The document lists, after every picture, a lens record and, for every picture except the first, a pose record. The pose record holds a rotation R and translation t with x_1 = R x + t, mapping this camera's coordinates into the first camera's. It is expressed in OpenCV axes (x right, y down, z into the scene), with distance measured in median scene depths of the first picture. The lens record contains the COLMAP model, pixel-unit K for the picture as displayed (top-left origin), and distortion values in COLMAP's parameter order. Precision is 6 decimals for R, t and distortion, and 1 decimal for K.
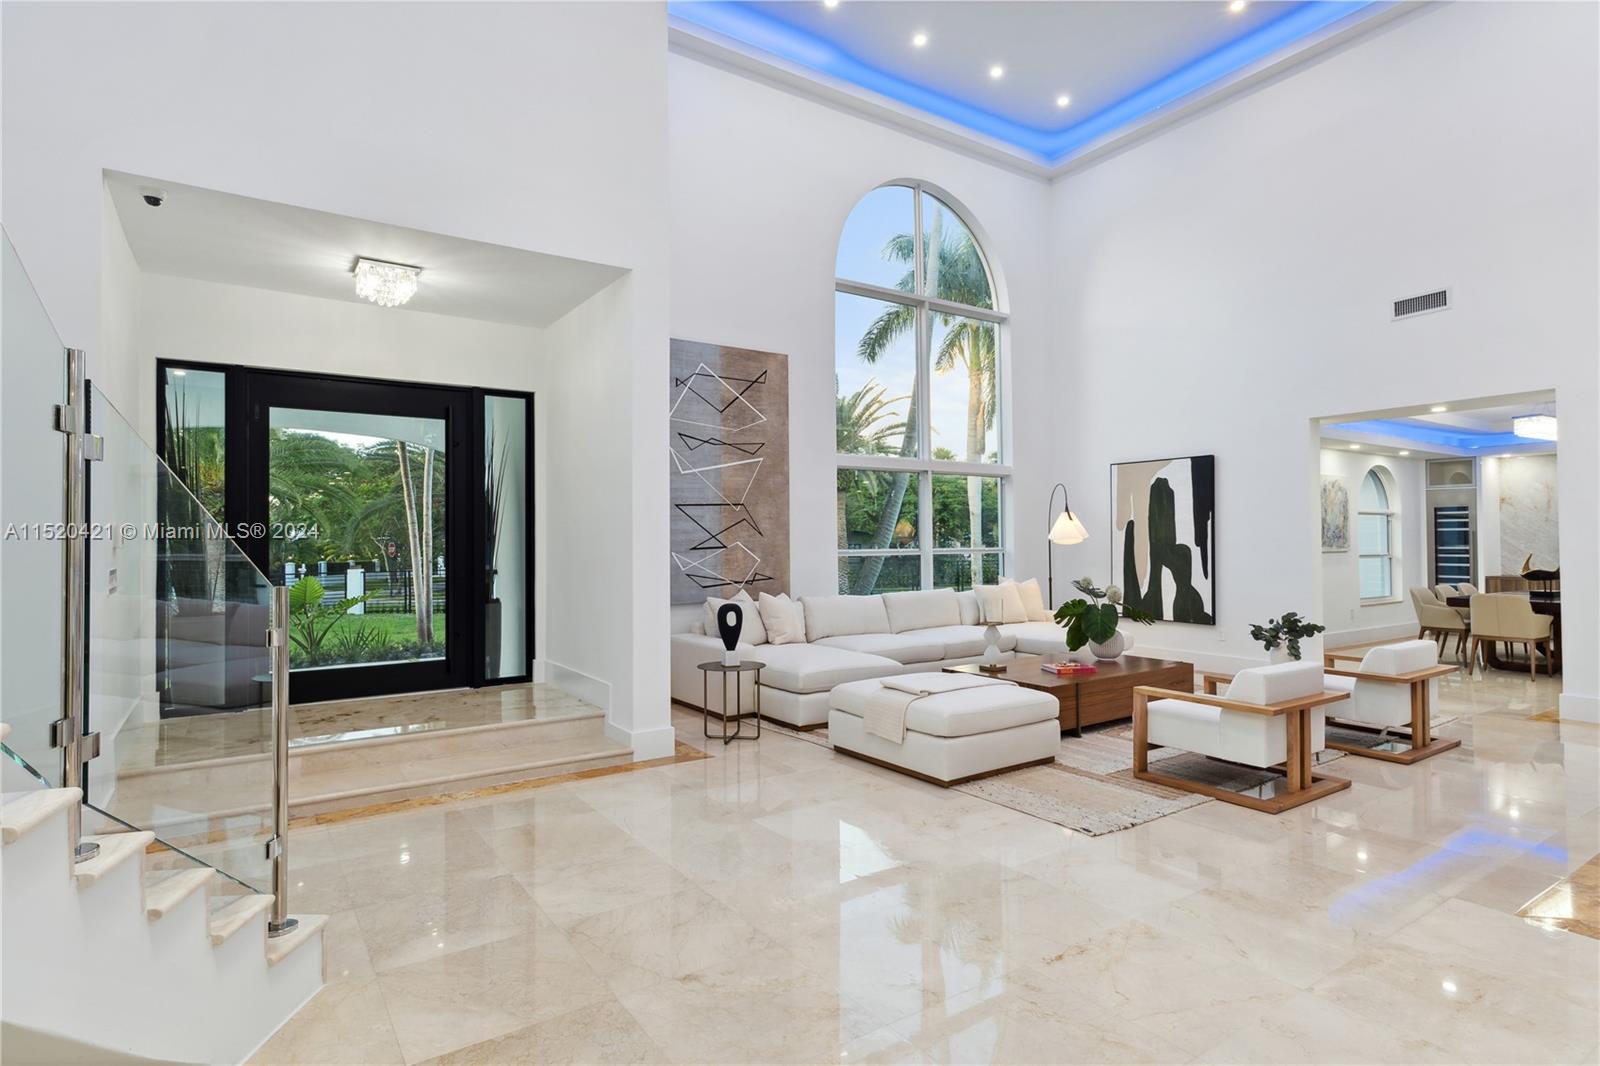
lens RADIAL K [[842.5, 0, 801.6], [0, 842.5, 534.9], [0, 0, 1]] dist [-0.001061, -0.000121]
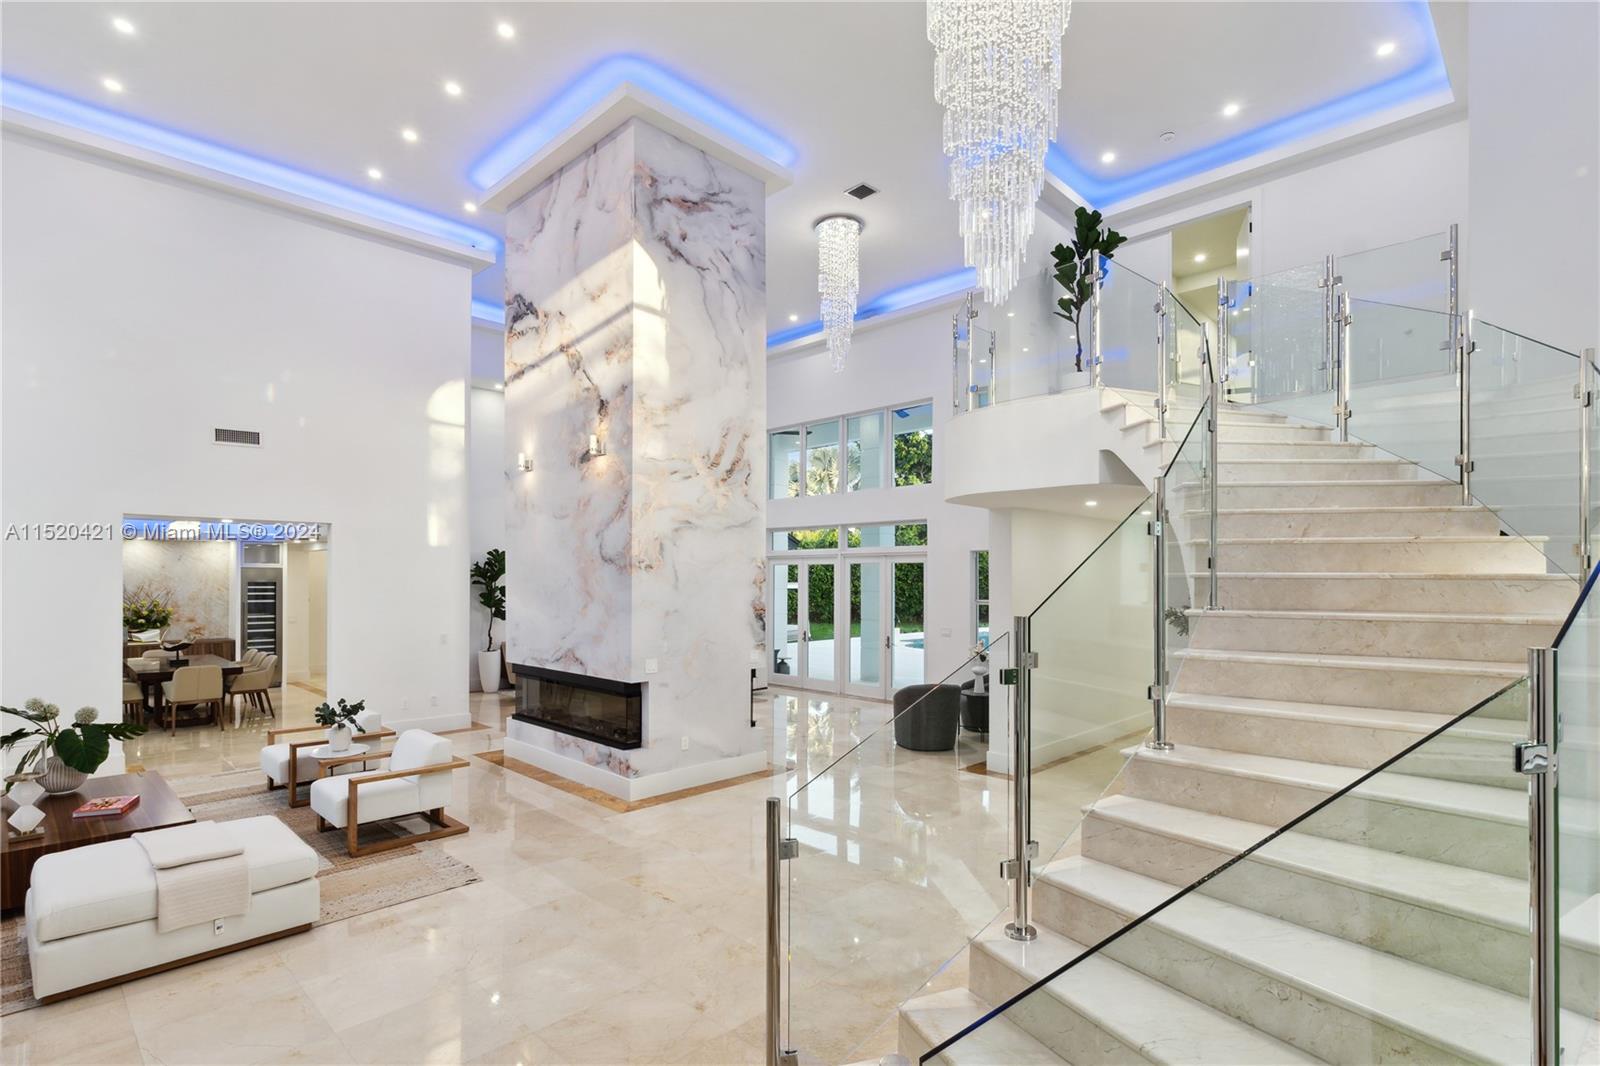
lens RADIAL K [[774.3, 0, 812.9], [0, 774.3, 578.4], [0, 0, 1]] dist [-0.000165, -0.000003]
pose [[-0.212006, 0.006388, 0.977247, -0.840264], [-0.010518, 0.999906, -0.008818, -0.103119], [-0.977212, -0.012148, -0.211919, 0.643543]]
